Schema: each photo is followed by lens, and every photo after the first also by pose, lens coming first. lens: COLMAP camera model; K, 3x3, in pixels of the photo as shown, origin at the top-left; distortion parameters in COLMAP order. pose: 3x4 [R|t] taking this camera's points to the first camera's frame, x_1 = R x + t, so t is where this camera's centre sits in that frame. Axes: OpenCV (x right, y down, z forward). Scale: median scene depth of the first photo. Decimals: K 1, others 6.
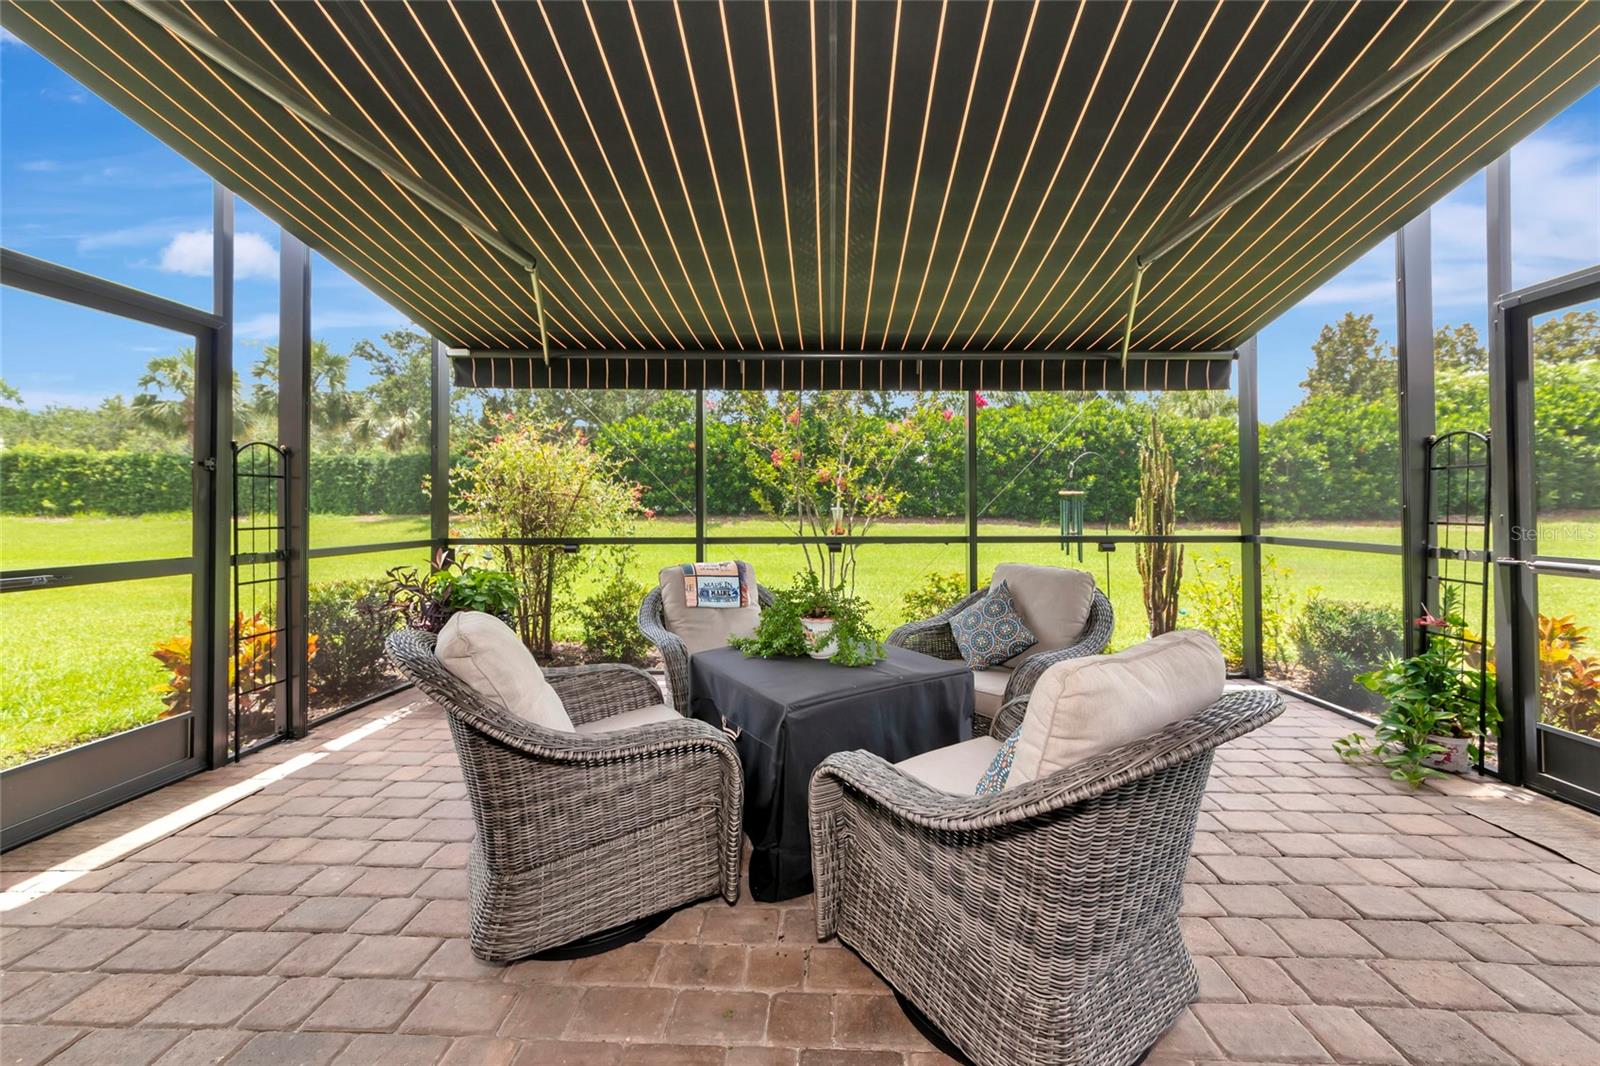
lens RADIAL K [[565.6, 0, 792.4], [0, 565.6, 505.8], [0, 0, 1]] dist [-0.000297, 0.000020]
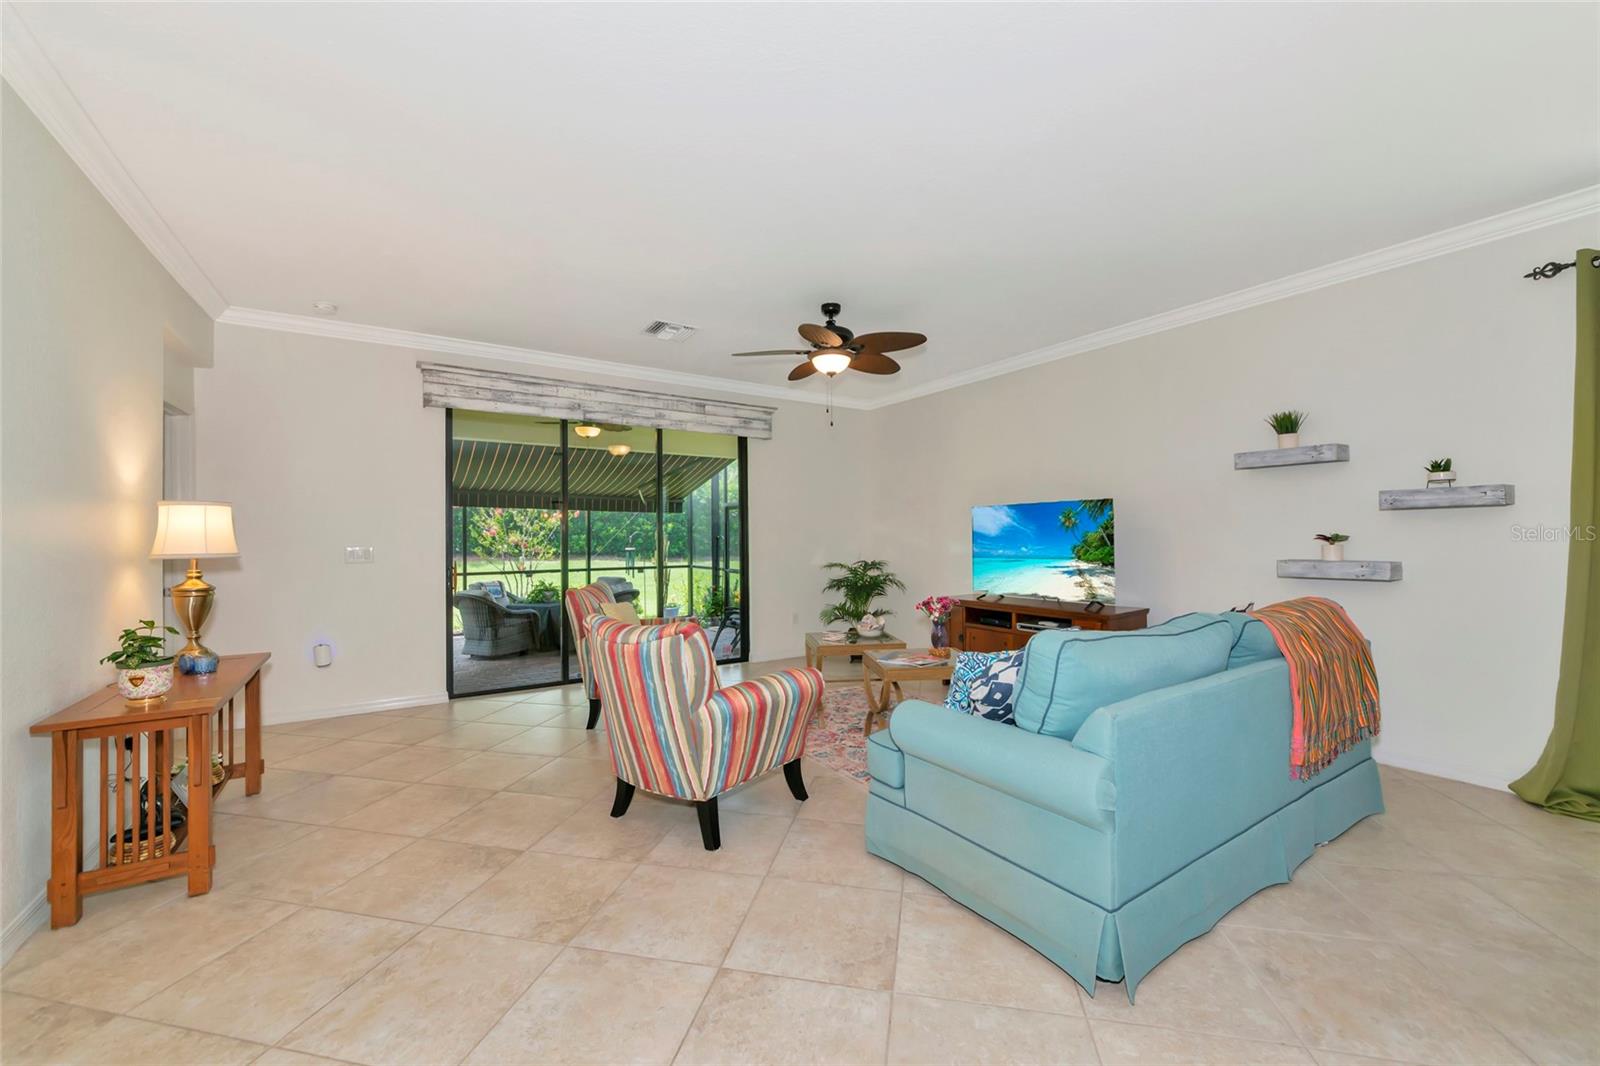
lens RADIAL K [[626.2, 0, 800.0], [0, 626.2, 533.0], [0, 0, 1]] dist [0.001131, -0.000051]
pose [[0.797324, 0.004705, 0.603534, -0.601843], [-0.001402, 0.999981, -0.005944, -0.085563], [-0.603550, 0.003893, 0.797315, -1.748595]]
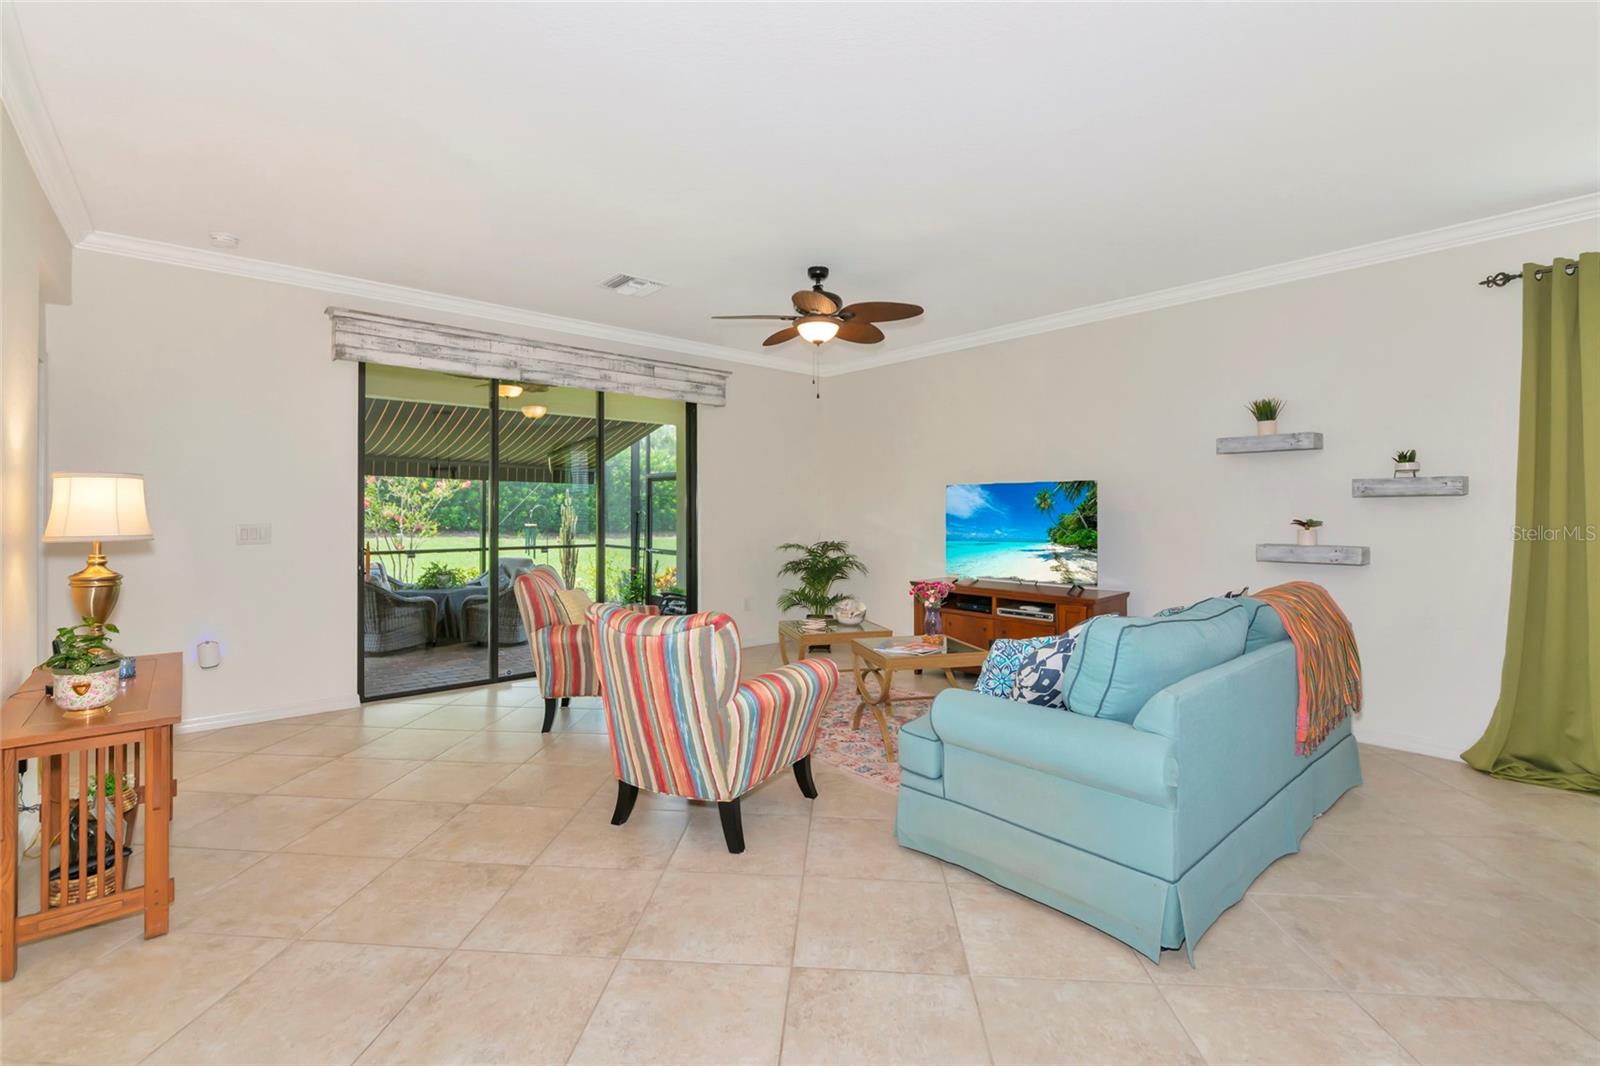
lens RADIAL K [[708.9, 0, 793.1], [0, 708.9, 508.3], [0, 0, 1]] dist [0.009444, -0.005394]
pose [[0.710088, 0.009623, 0.704047, -0.733029], [-0.010118, 0.999943, -0.003462, -0.095720], [-0.704040, -0.004666, 0.710145, -1.704650]]
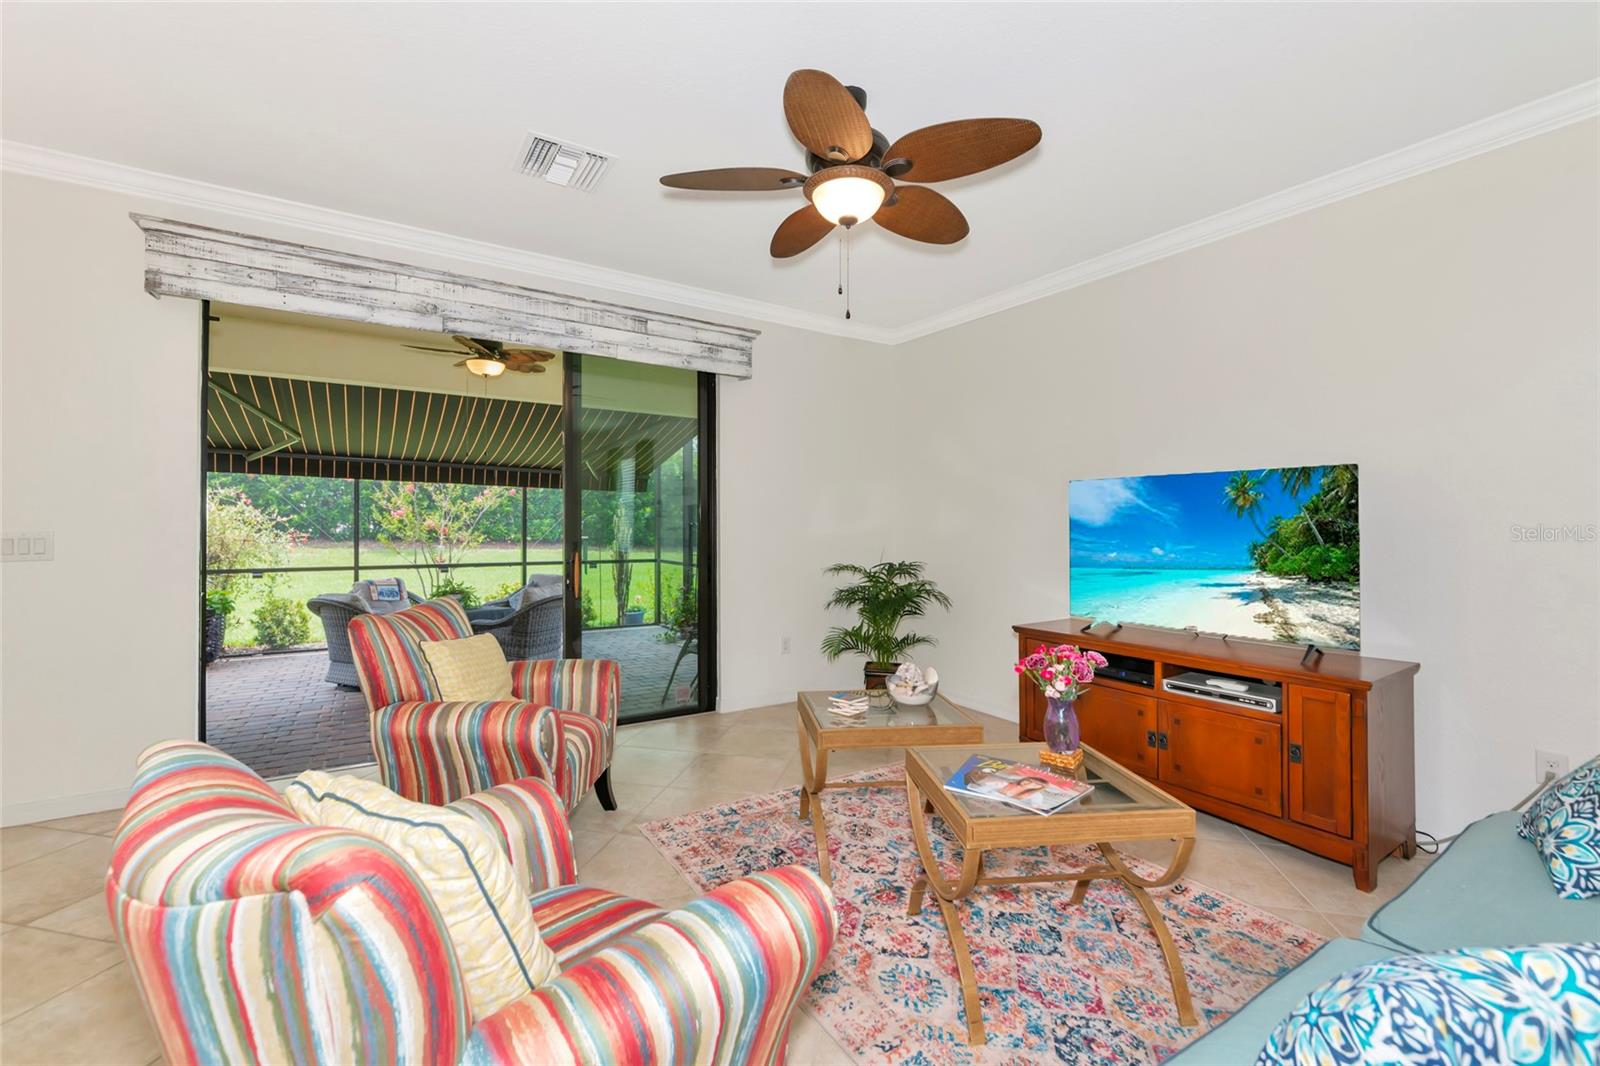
lens RADIAL K [[677.7, 0, 795.0], [0, 677.7, 519.8], [0, 0, 1]] dist [-0.002406, 0.000242]
pose [[0.802101, 0.015243, 0.596993, -0.323244], [-0.013925, 0.999880, -0.006822, -0.086396], [-0.597025, -0.002841, 0.802217, -1.401405]]
